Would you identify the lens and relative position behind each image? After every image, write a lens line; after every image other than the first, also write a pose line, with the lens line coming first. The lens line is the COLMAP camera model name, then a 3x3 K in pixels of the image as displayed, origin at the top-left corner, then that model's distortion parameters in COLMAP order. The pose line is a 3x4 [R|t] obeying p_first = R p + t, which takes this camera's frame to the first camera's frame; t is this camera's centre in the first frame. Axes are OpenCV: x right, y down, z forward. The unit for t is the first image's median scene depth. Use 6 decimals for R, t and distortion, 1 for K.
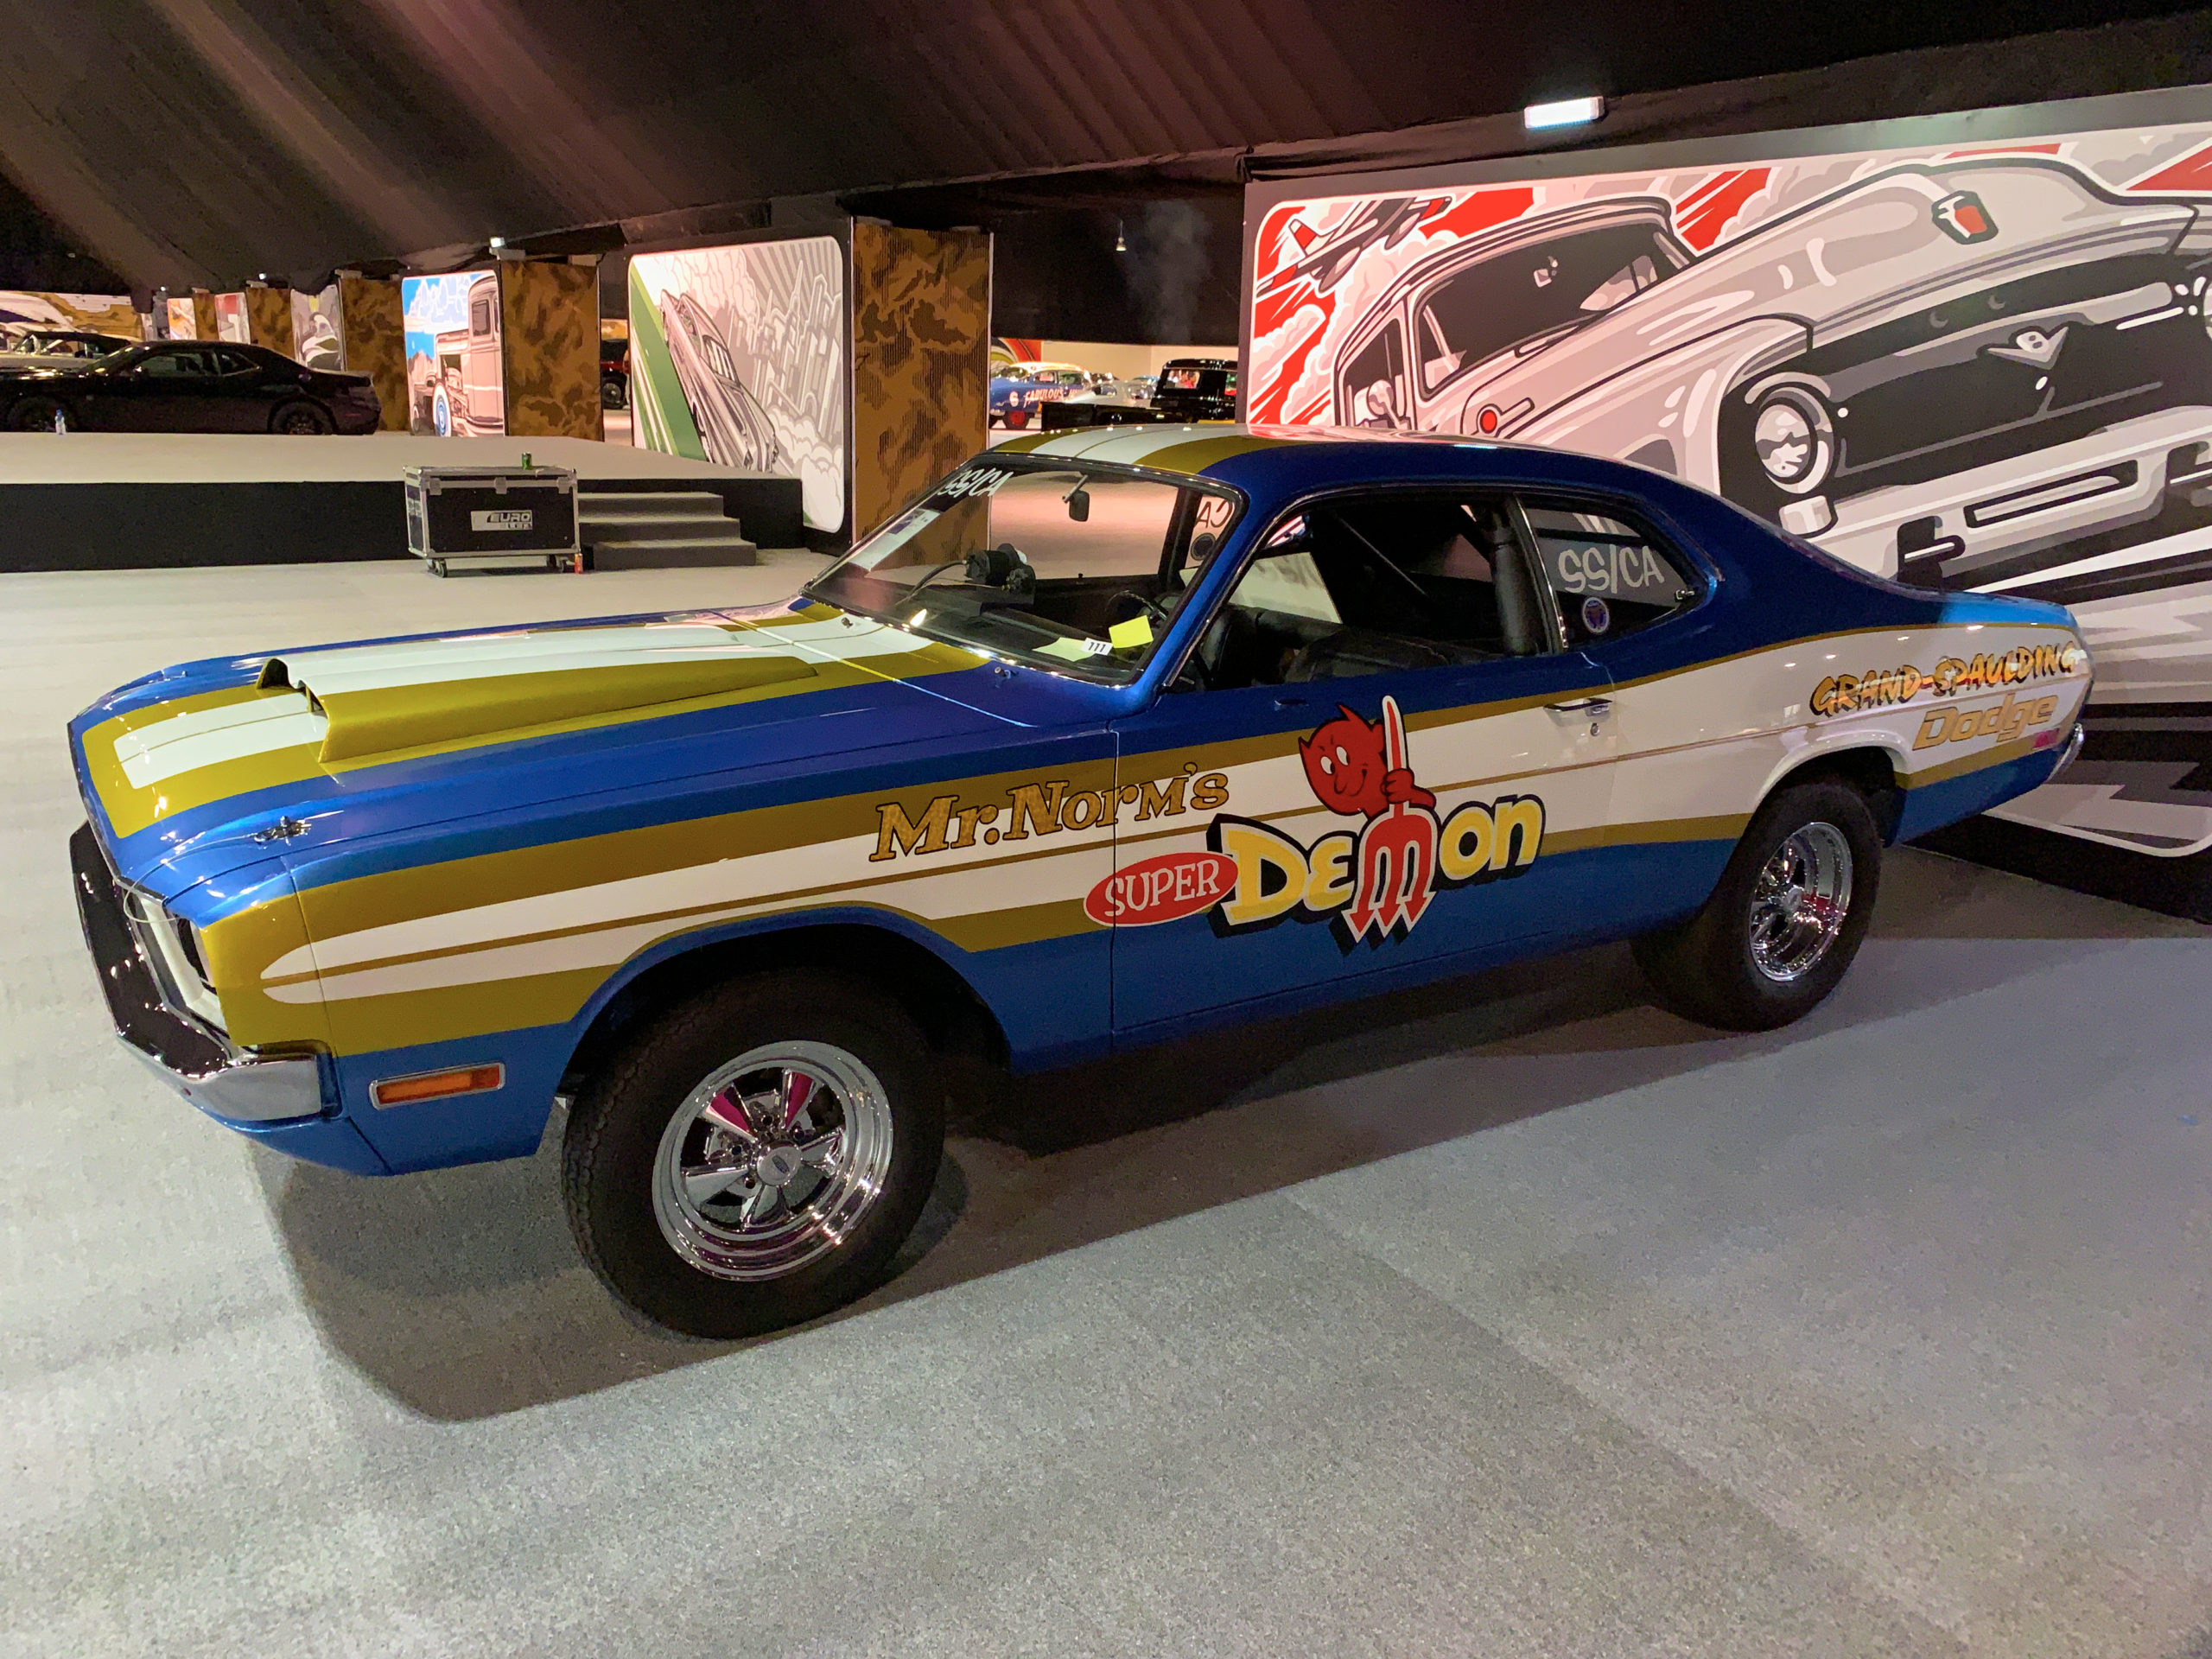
lens RADIAL K [[1722.1, 0, 1061.1], [0, 1722.1, 776.6], [0, 0, 1]] dist [0.053928, -0.065685]
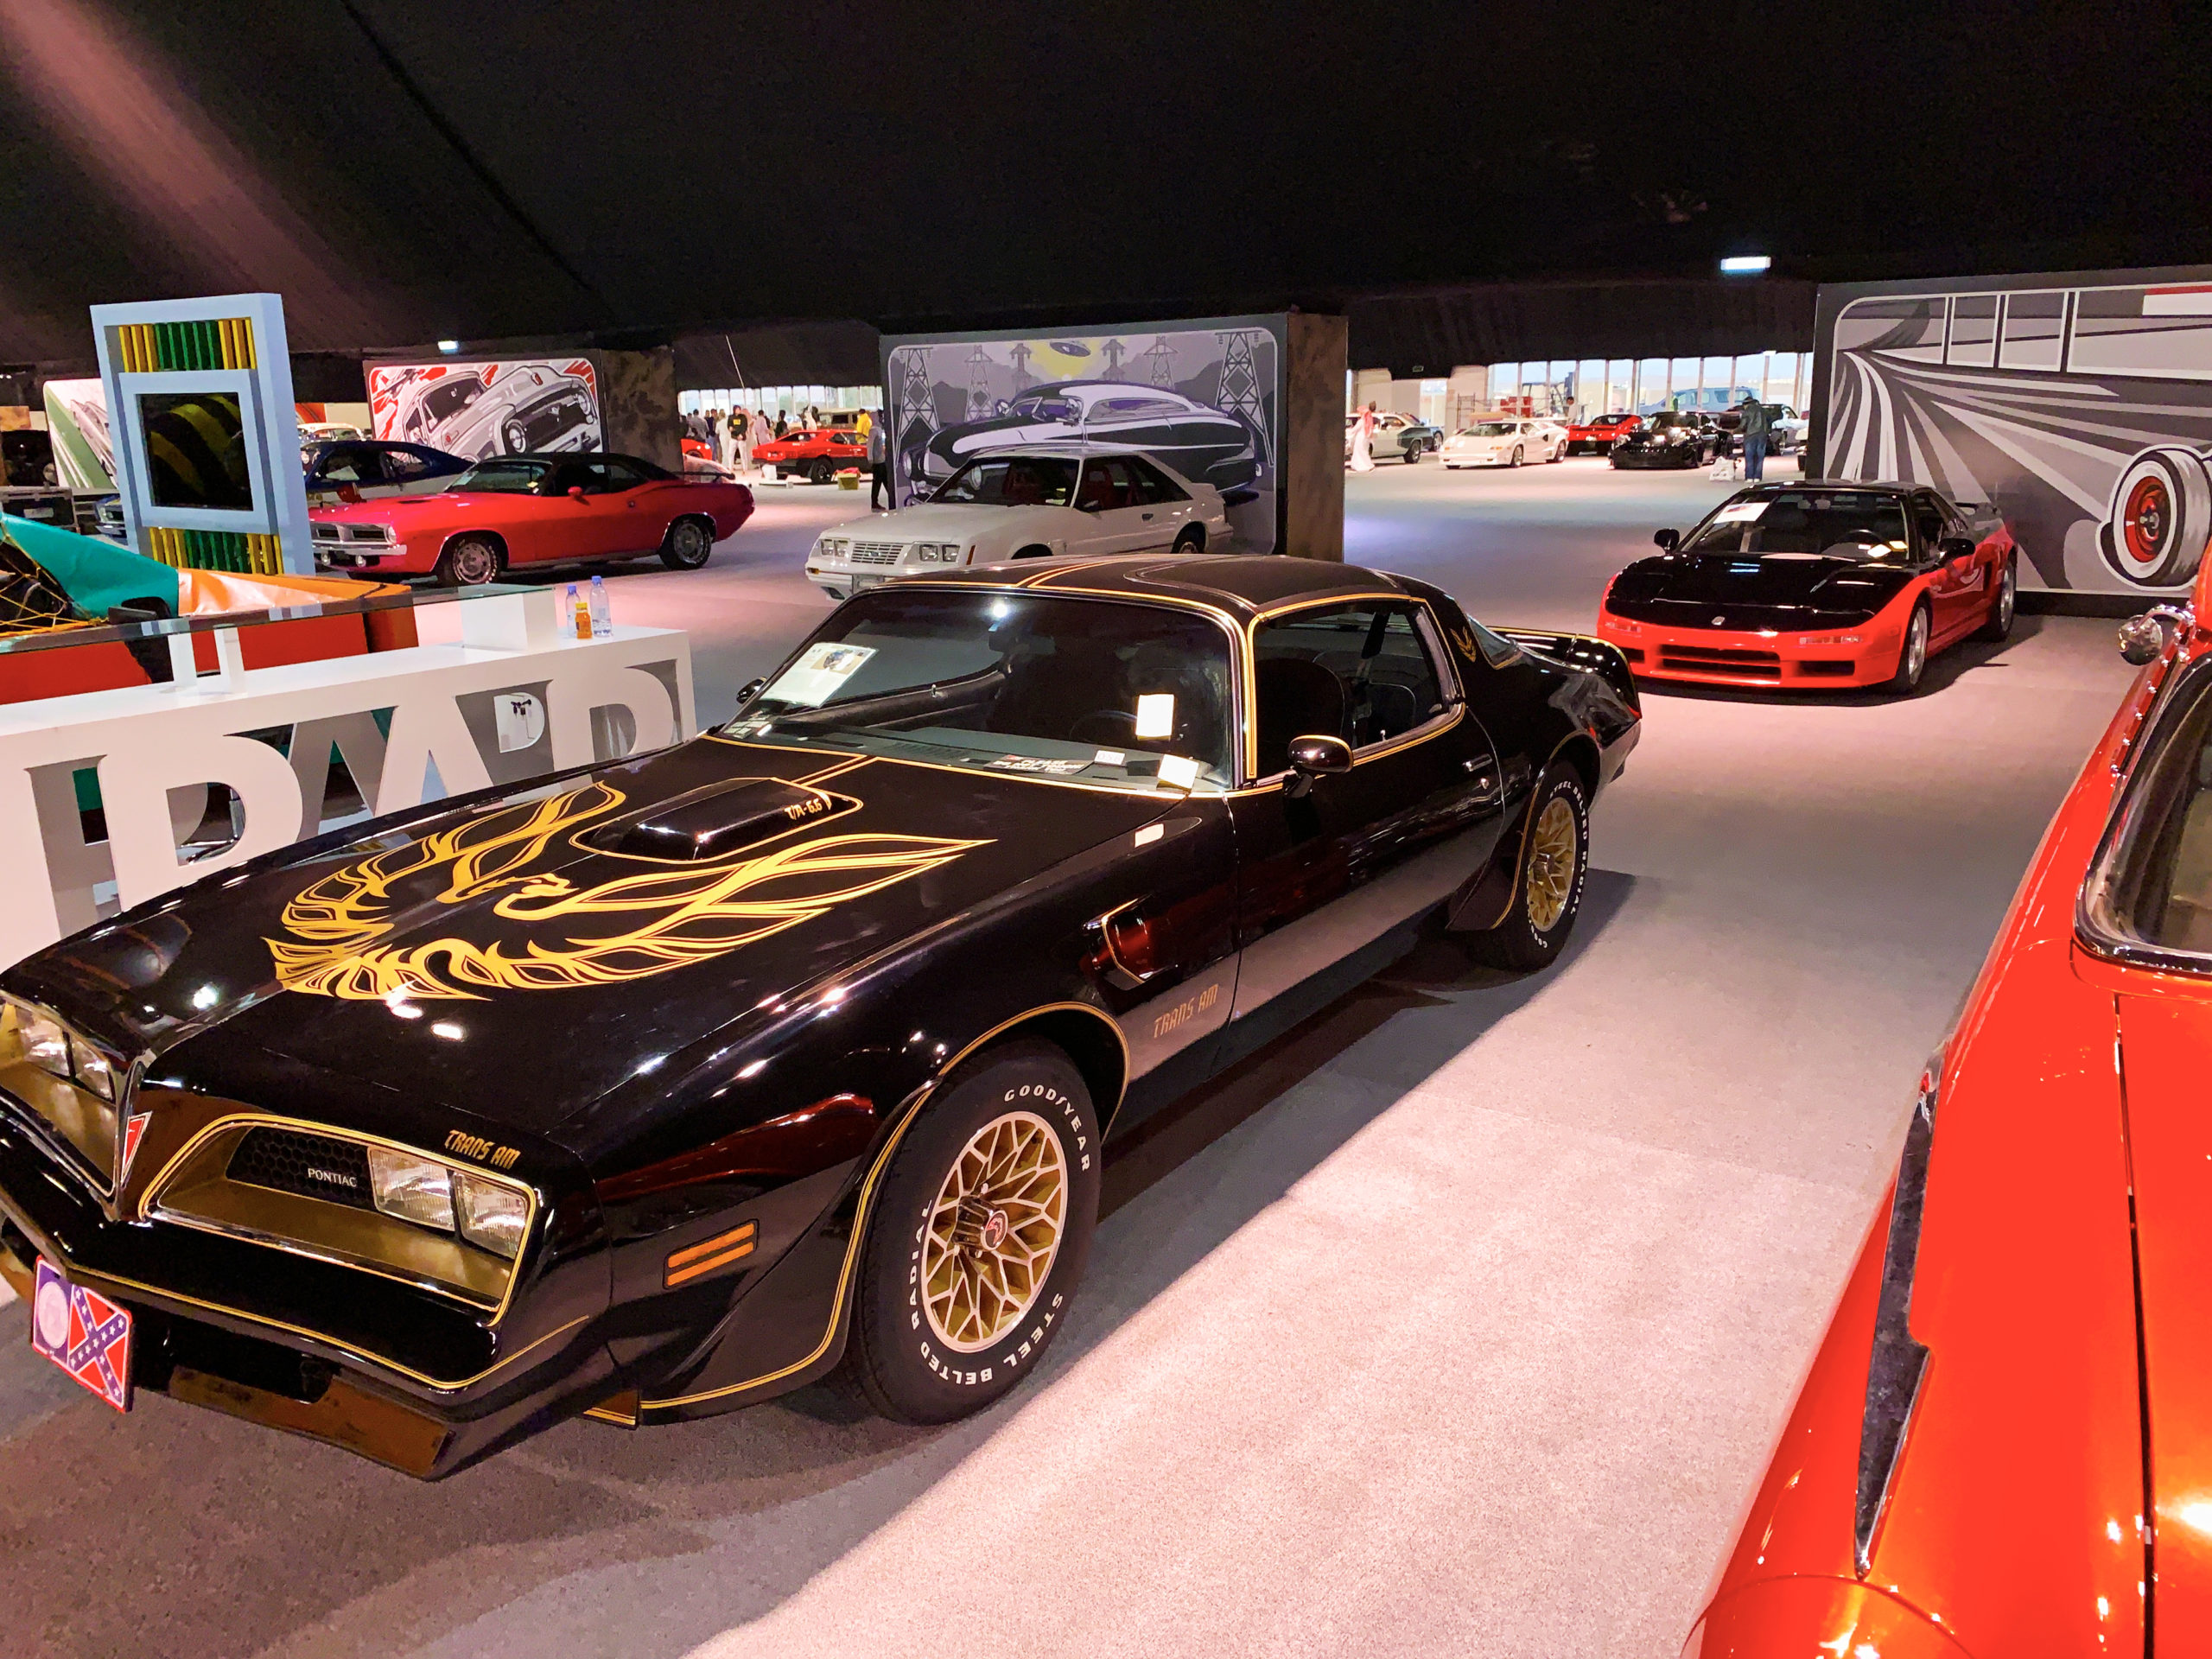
lens RADIAL K [[1722.0, 0, 1111.9], [0, 1722.0, 773.8], [0, 0, 1]] dist [0.027802, -0.003308]
pose [[0.919599, -0.137855, 0.367877, 0.106189], [0.145588, 0.989322, 0.006796, 0.520799], [-0.364886, 0.047309, 0.929850, -2.204692]]
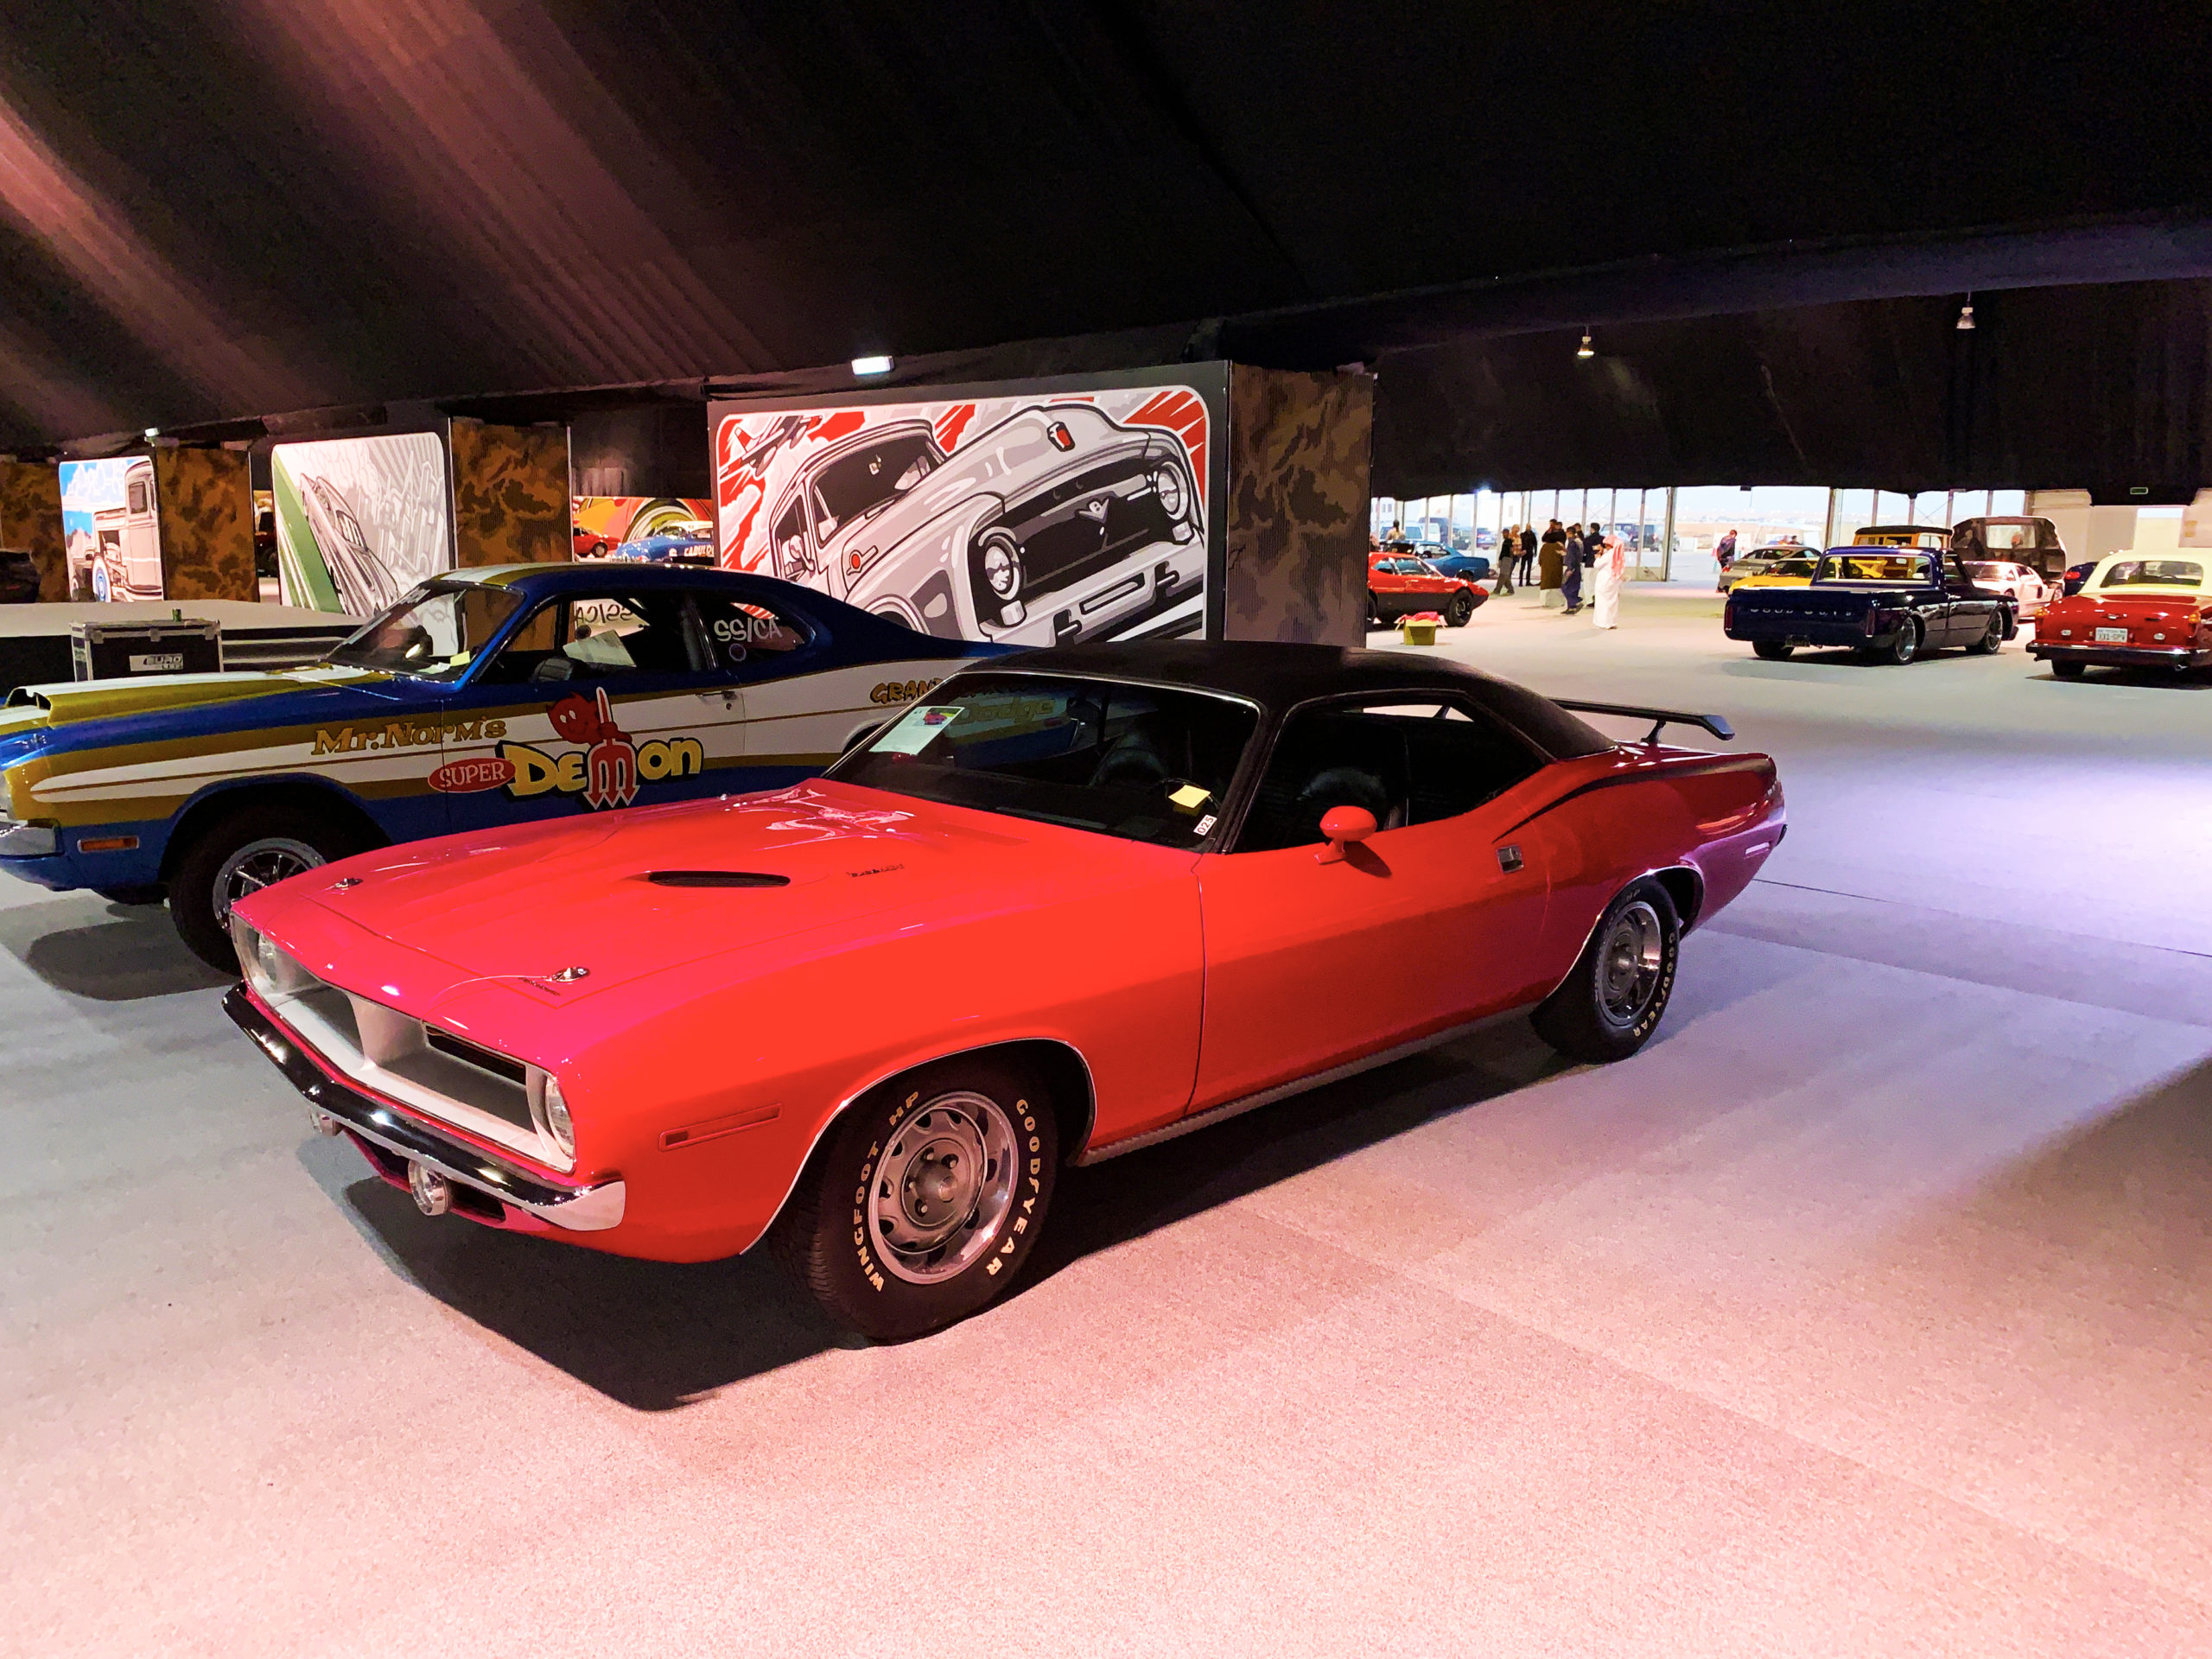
lens RADIAL K [[1700.8, 0, 1106.0], [0, 1700.8, 829.5], [0, 0, 1]] dist [0.004411, 0.004506]
pose [[0.981463, -0.055073, 0.183567, 0.164588], [0.064951, 0.996722, -0.048233, 0.107129], [-0.180309, 0.059262, 0.981823, -0.453757]]
